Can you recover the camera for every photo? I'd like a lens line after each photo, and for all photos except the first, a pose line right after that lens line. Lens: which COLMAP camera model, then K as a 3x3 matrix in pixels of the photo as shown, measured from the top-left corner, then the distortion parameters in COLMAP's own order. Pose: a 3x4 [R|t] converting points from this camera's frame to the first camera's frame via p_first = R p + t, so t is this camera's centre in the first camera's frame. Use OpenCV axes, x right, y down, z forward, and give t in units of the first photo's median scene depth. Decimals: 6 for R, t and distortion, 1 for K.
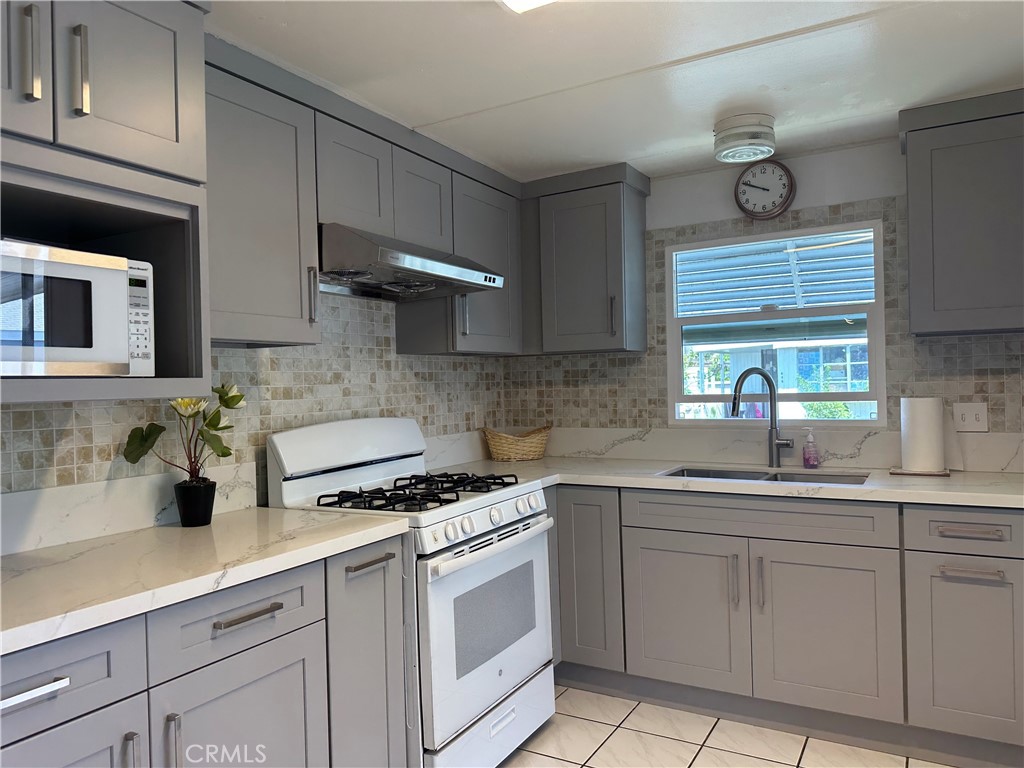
lens RADIAL K [[715.1, 0, 512.0], [0, 715.1, 384.0], [0, 0, 1]] dist [0.118673, -0.172196]
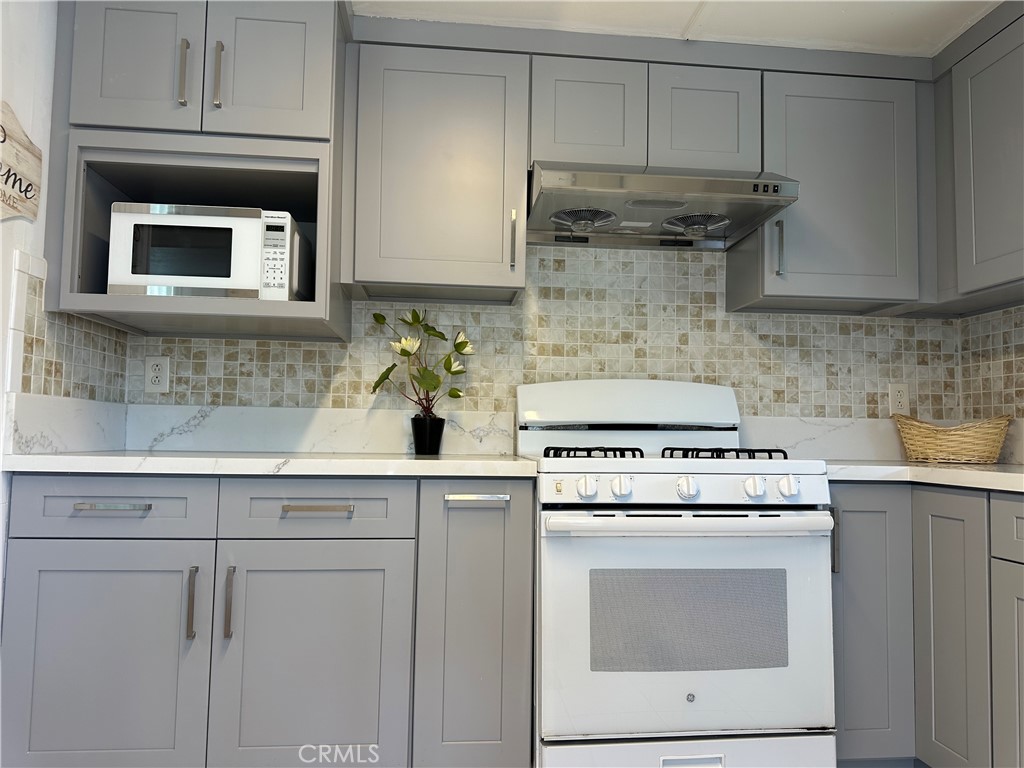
lens RADIAL K [[715.1, 0, 512.0], [0, 715.1, 384.0], [0, 0, 1]] dist [0.118673, -0.172196]
pose [[0.584105, -0.021562, -0.811392, 0.429784], [-0.031637, 0.998283, -0.049303, 0.104392], [0.811061, 0.054468, 0.582420, 0.352340]]
